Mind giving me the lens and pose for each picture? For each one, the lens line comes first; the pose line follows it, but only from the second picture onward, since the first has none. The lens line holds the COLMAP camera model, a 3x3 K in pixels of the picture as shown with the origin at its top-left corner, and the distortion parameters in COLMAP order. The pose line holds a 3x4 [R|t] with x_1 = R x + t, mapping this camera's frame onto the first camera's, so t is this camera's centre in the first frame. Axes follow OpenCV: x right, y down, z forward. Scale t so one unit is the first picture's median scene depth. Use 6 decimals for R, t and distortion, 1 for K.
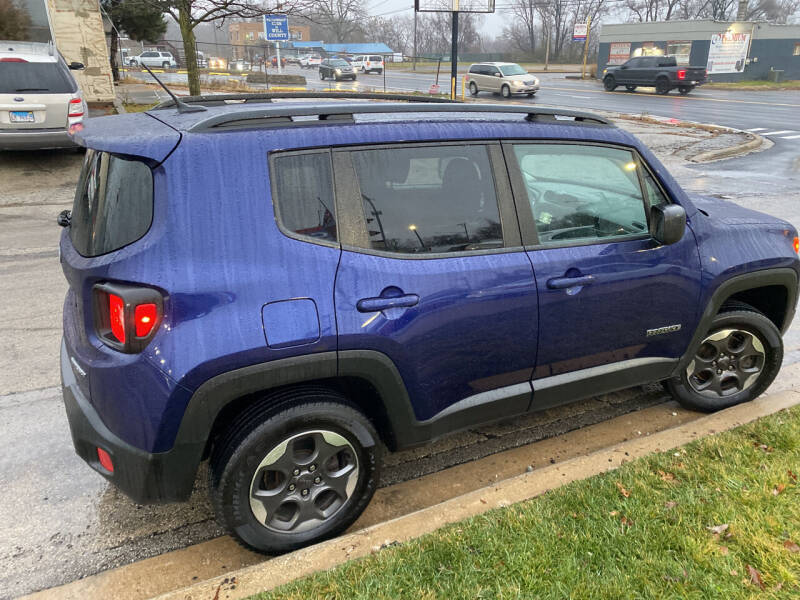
lens RADIAL K [[612.4, 0, 403.4], [0, 612.4, 297.2], [0, 0, 1]] dist [0.020898, -0.017650]
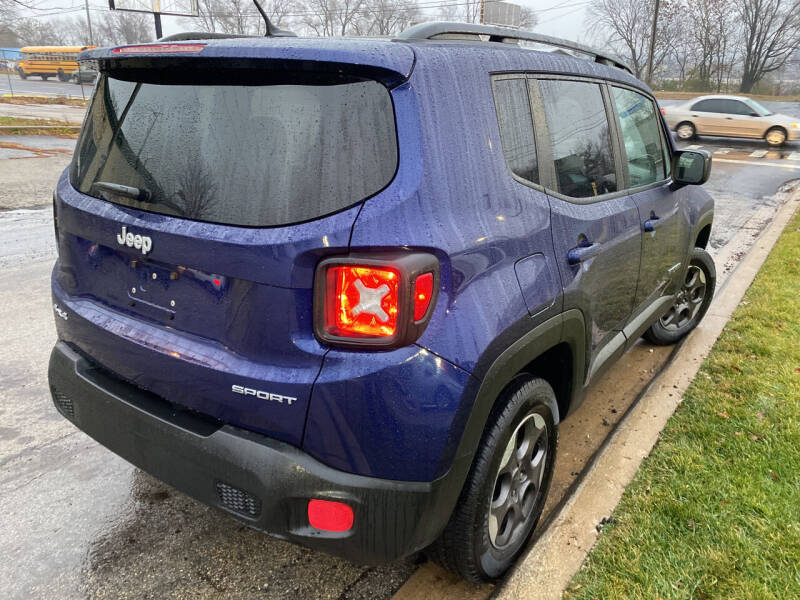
lens RADIAL K [[612.4, 0, 399.4], [0, 612.4, 299.2], [0, 0, 1]] dist [0.020898, -0.017650]
pose [[0.888514, -0.142175, 0.436268, -0.550182], [0.150015, 0.988544, 0.016632, 0.017793], [-0.433635, 0.050669, 0.899663, 0.267767]]
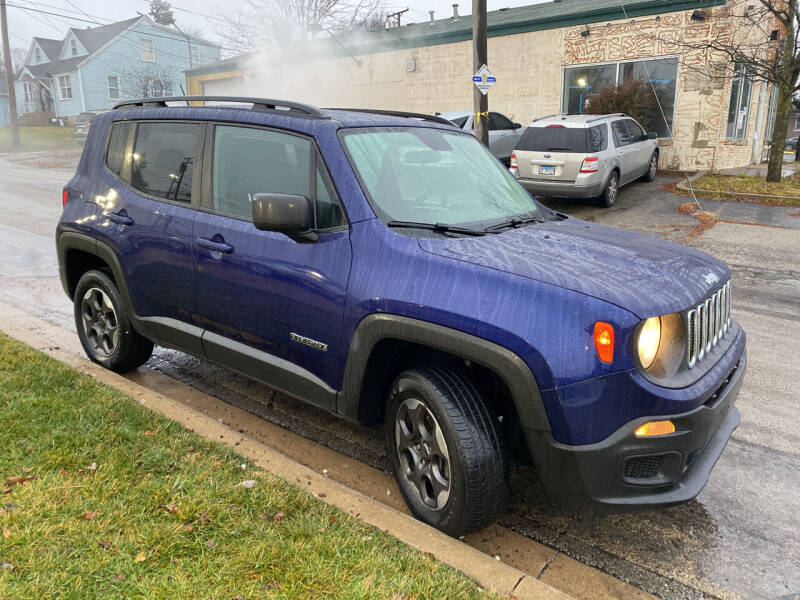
lens RADIAL K [[612.4, 0, 399.5], [0, 612.4, 300.3], [0, 0, 1]] dist [0.020898, -0.017650]
pose [[0.428426, 0.224370, -0.875277, 1.393044], [-0.337036, 0.938452, 0.075594, -0.127713], [0.838366, 0.262613, 0.477678, 0.759372]]
